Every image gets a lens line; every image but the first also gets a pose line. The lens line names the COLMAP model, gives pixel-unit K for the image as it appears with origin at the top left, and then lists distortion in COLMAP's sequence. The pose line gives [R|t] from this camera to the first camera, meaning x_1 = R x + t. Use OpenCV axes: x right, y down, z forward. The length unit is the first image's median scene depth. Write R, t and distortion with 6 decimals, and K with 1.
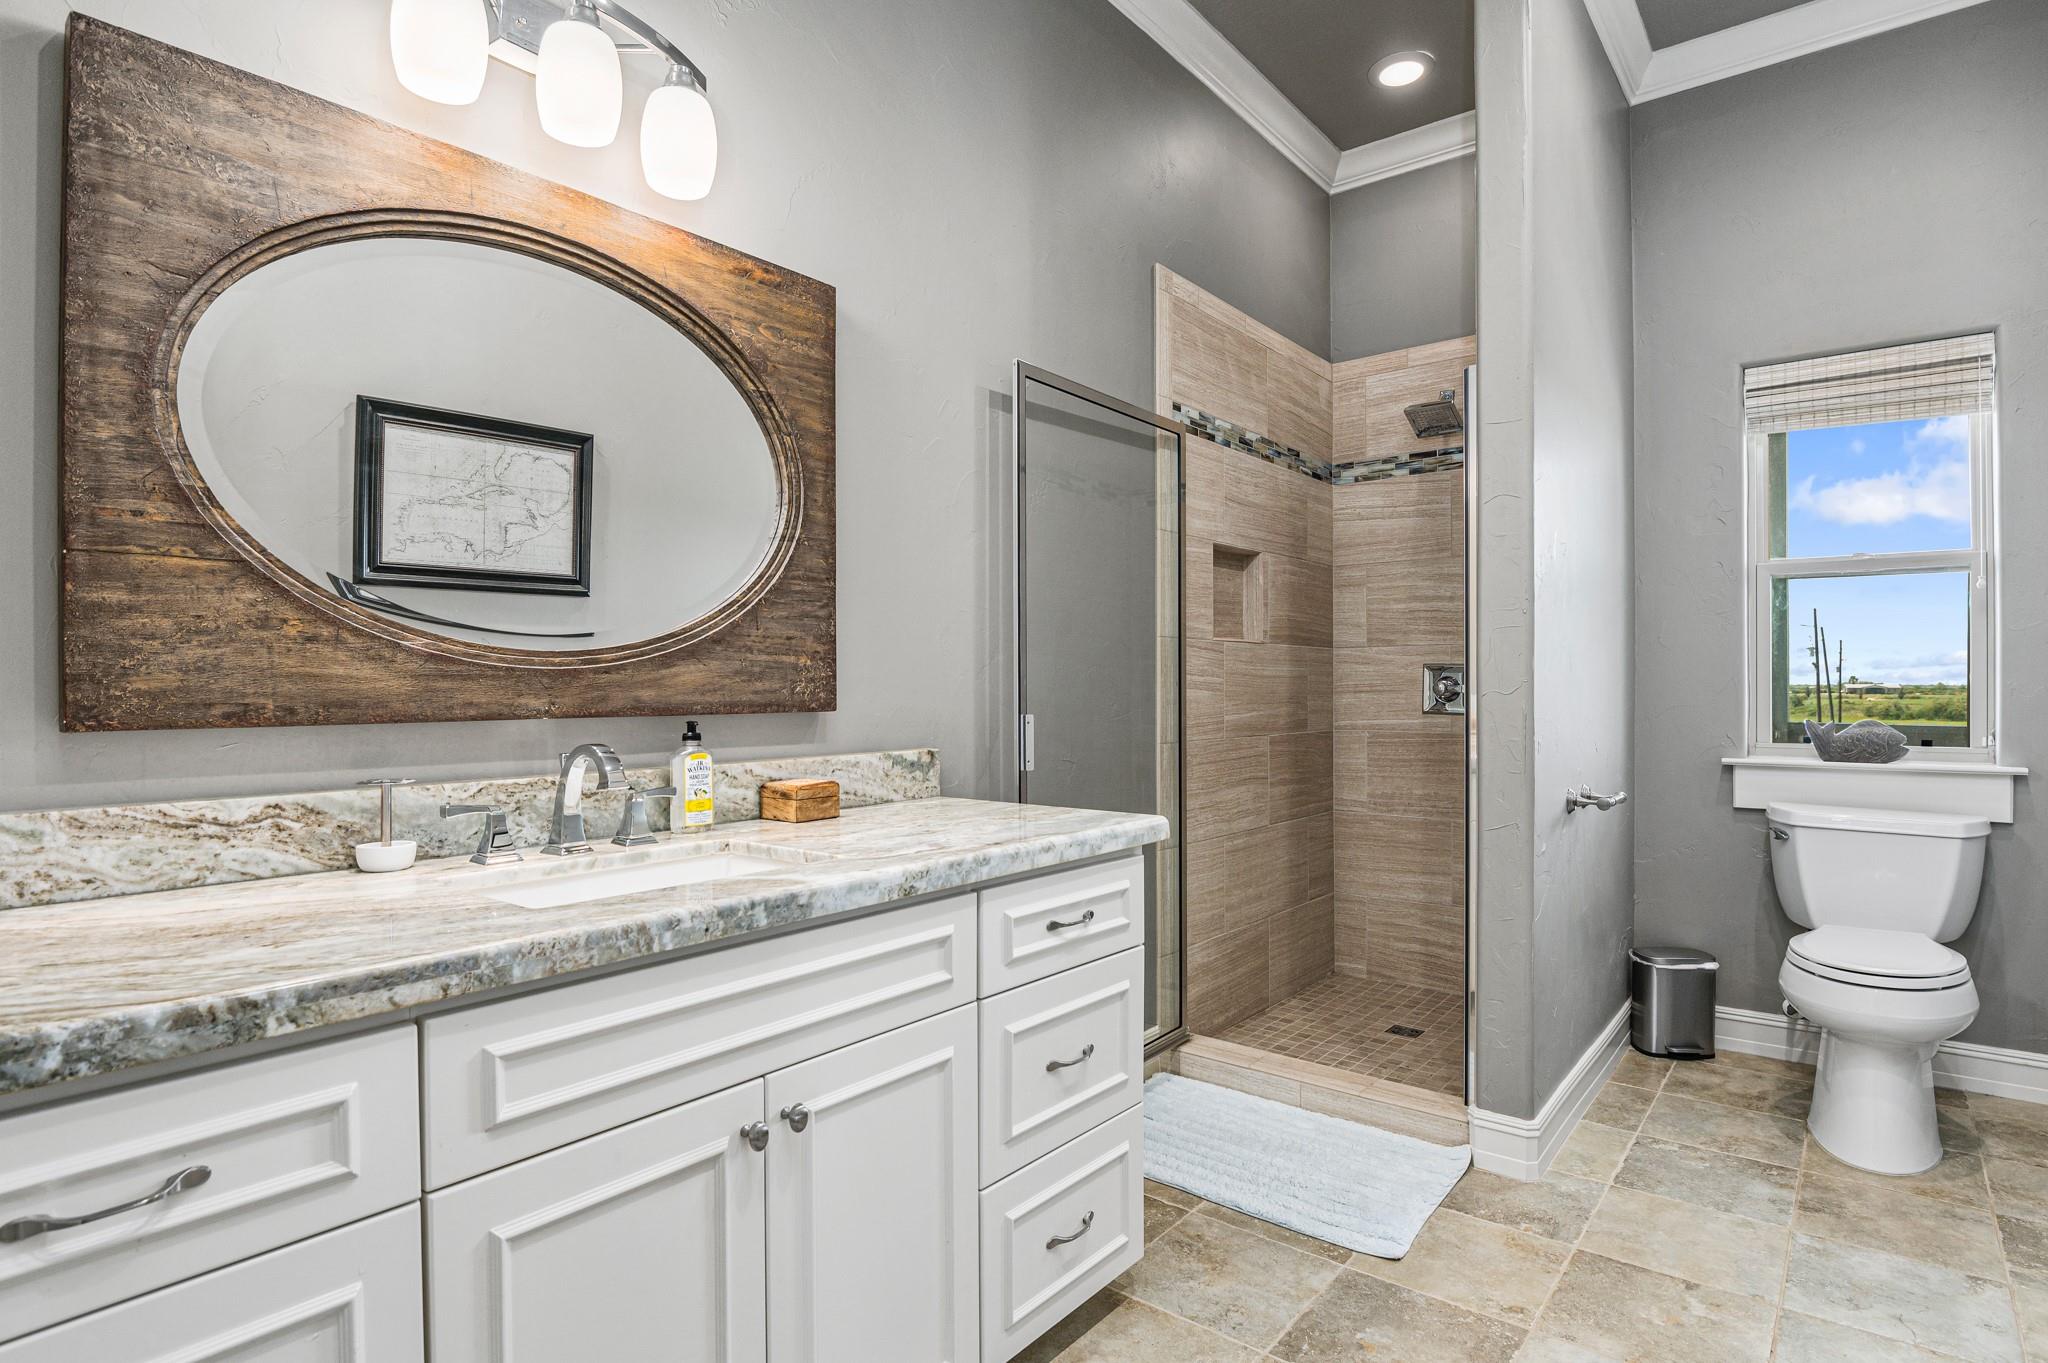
lens RADIAL K [[1023.6, 0, 1031.9], [0, 1023.6, 688.9], [0, 0, 1]] dist [-0.011786, -0.010257]
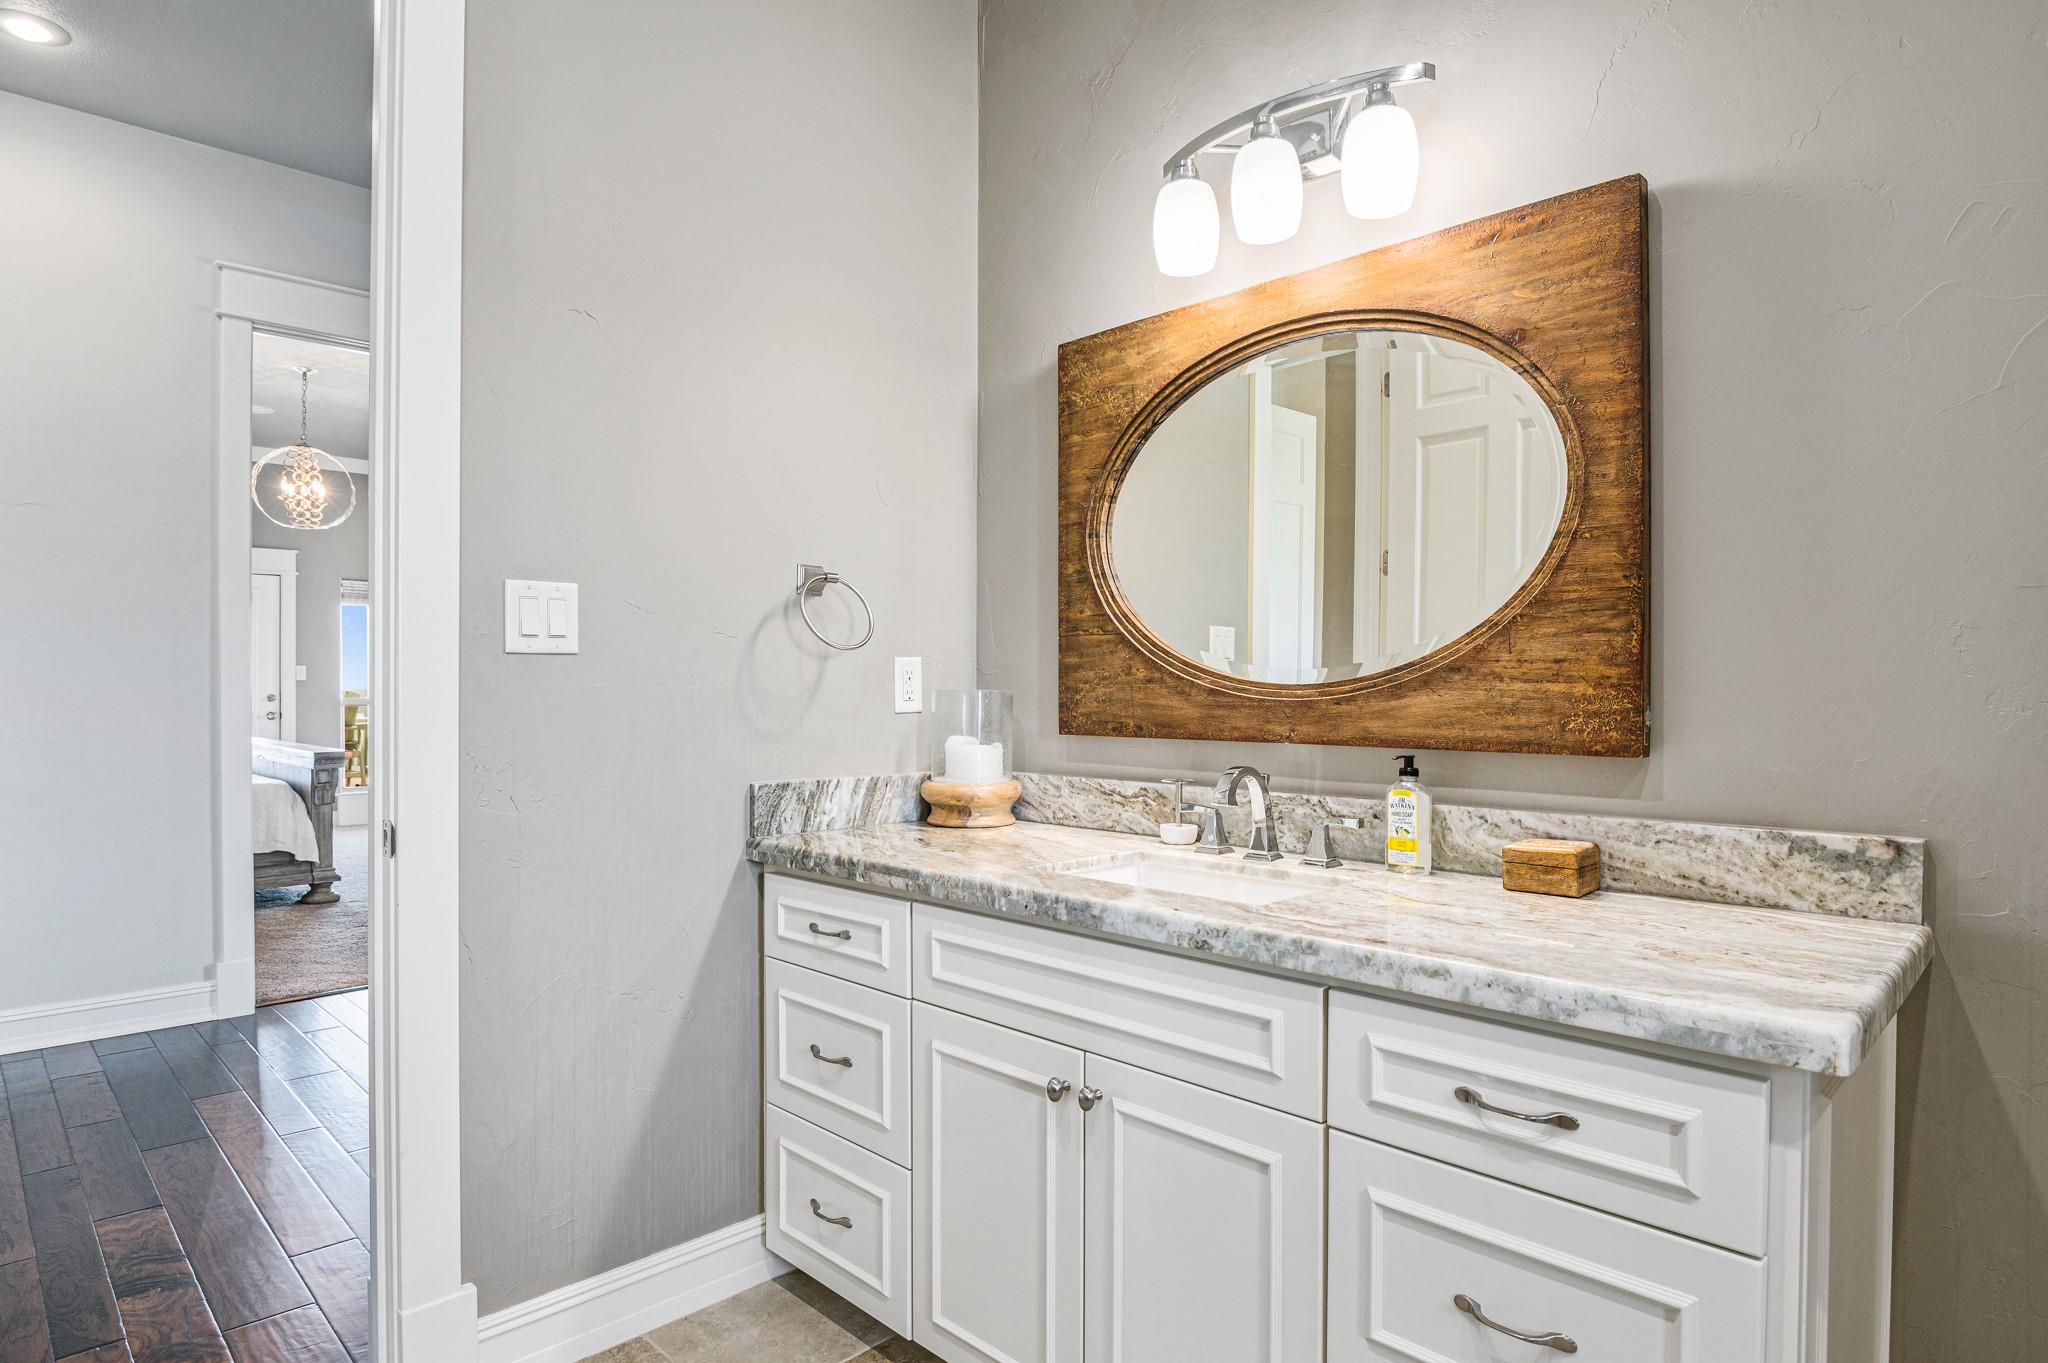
lens RADIAL K [[1118.2, 0, 1028.4], [0, 1118.2, 690.3], [0, 0, 1]] dist [-0.005851, -0.012875]
pose [[-0.092371, 0.005733, -0.995708, 0.812437], [-0.003904, 0.999974, 0.006120, -0.037592], [0.995717, 0.004453, -0.092346, 0.826179]]
